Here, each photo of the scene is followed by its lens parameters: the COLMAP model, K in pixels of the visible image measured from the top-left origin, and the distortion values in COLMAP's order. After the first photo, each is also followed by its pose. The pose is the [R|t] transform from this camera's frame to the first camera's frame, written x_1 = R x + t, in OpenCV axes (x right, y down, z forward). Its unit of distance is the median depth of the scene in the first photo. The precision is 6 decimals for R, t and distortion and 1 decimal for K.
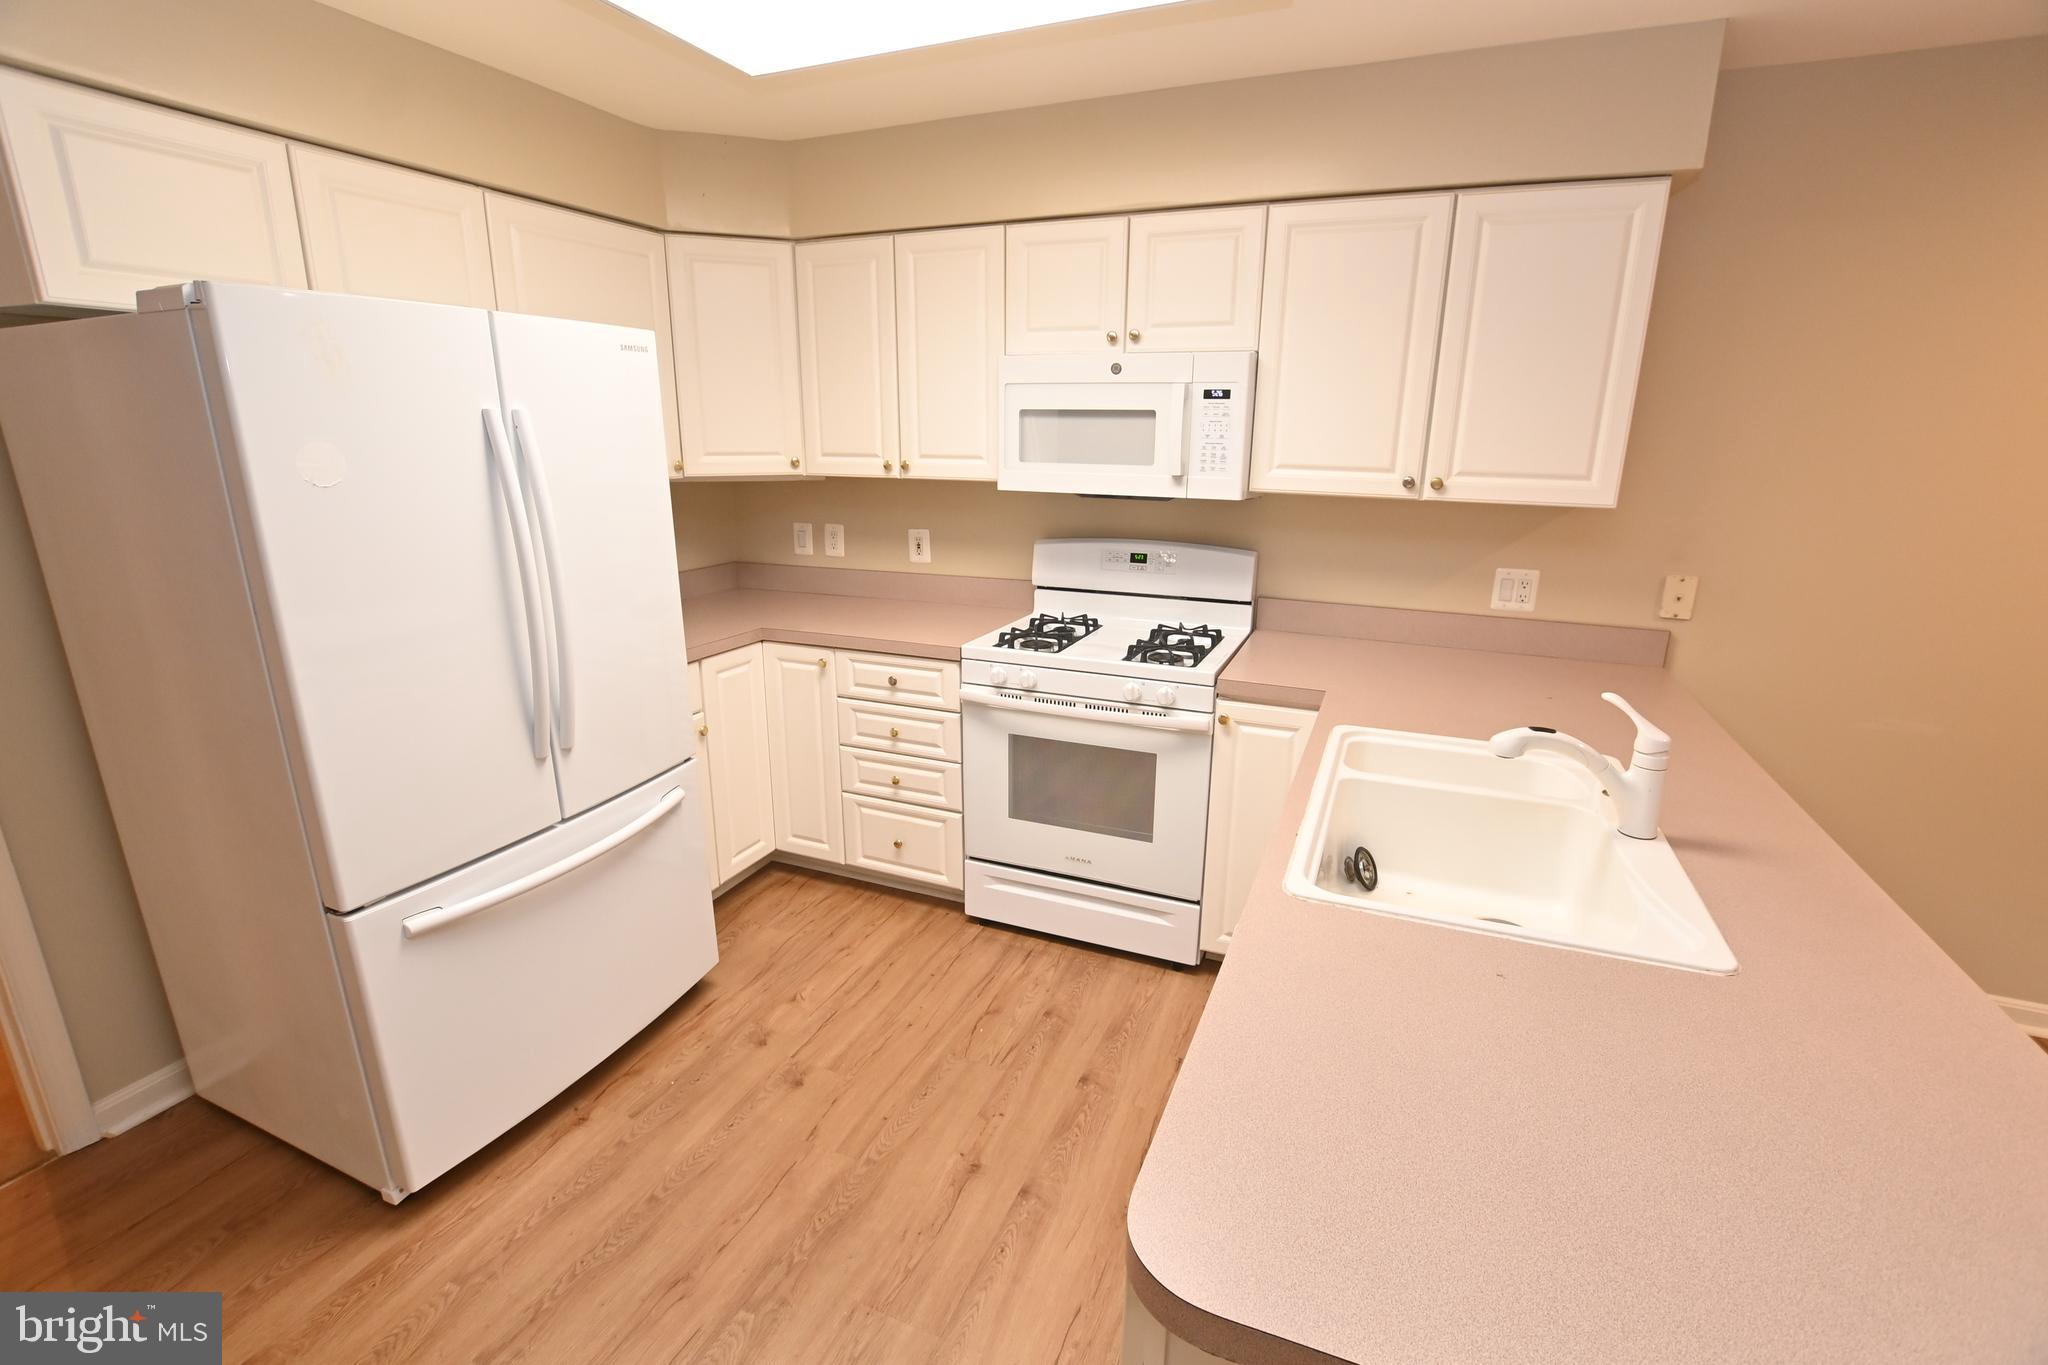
lens RADIAL K [[897.8, 0, 1021.9], [0, 897.8, 678.1], [0, 0, 1]] dist [-0.032837, 0.005854]
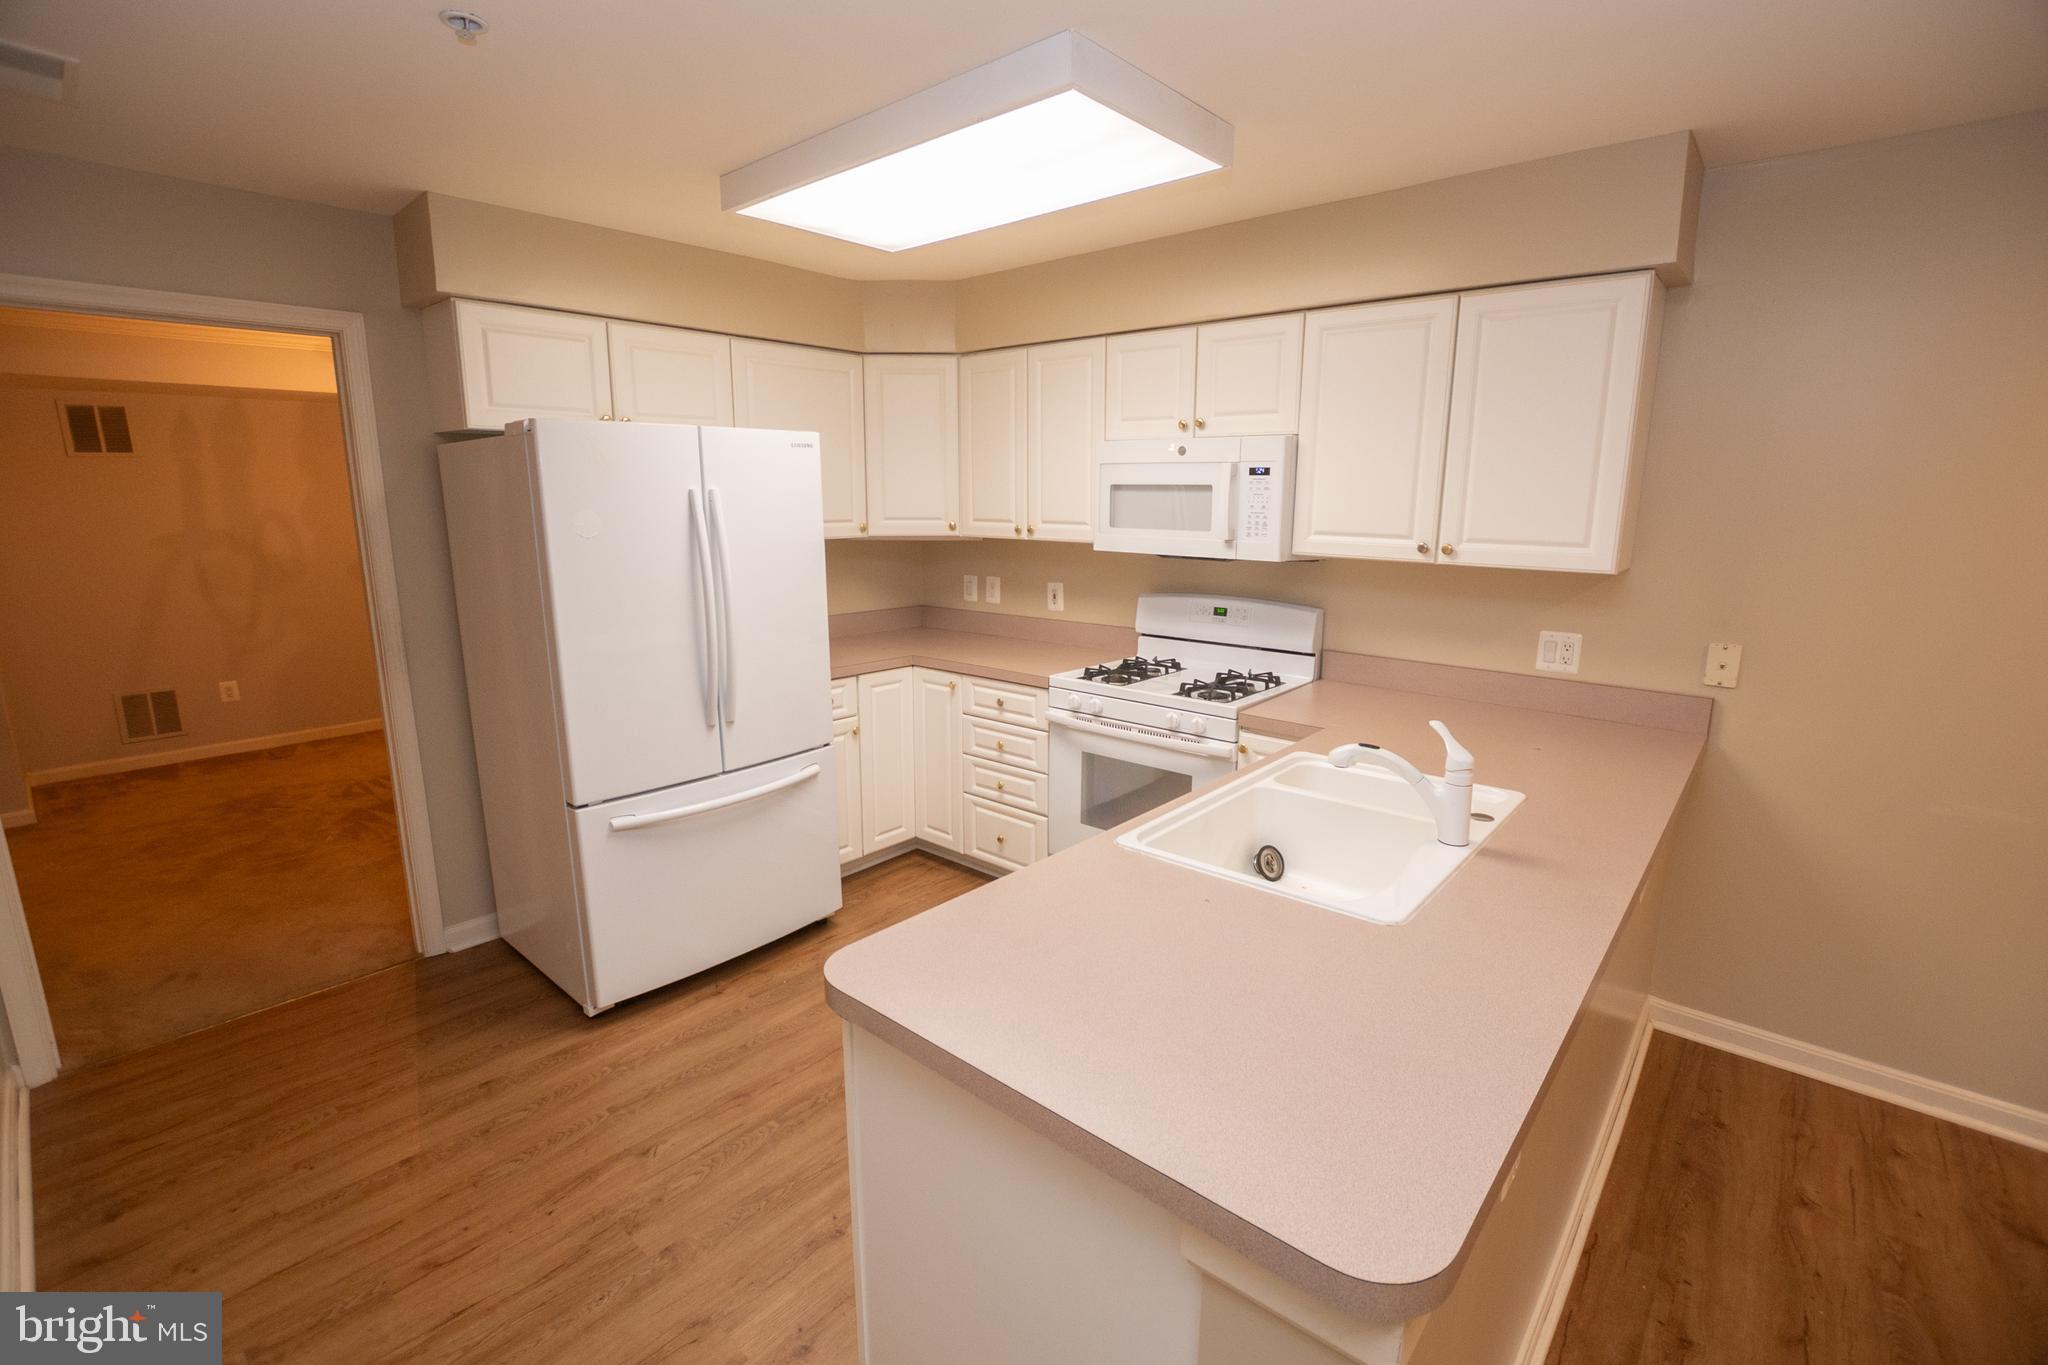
lens RADIAL K [[897.8, 0, 1028.9], [0, 897.8, 678.7], [0, 0, 1]] dist [-0.032837, 0.005854]
pose [[0.951596, 0.058666, -0.301700, 0.311432], [-0.079372, 0.995224, -0.056825, 0.044874], [0.296925, 0.078021, 0.951708, -0.191120]]
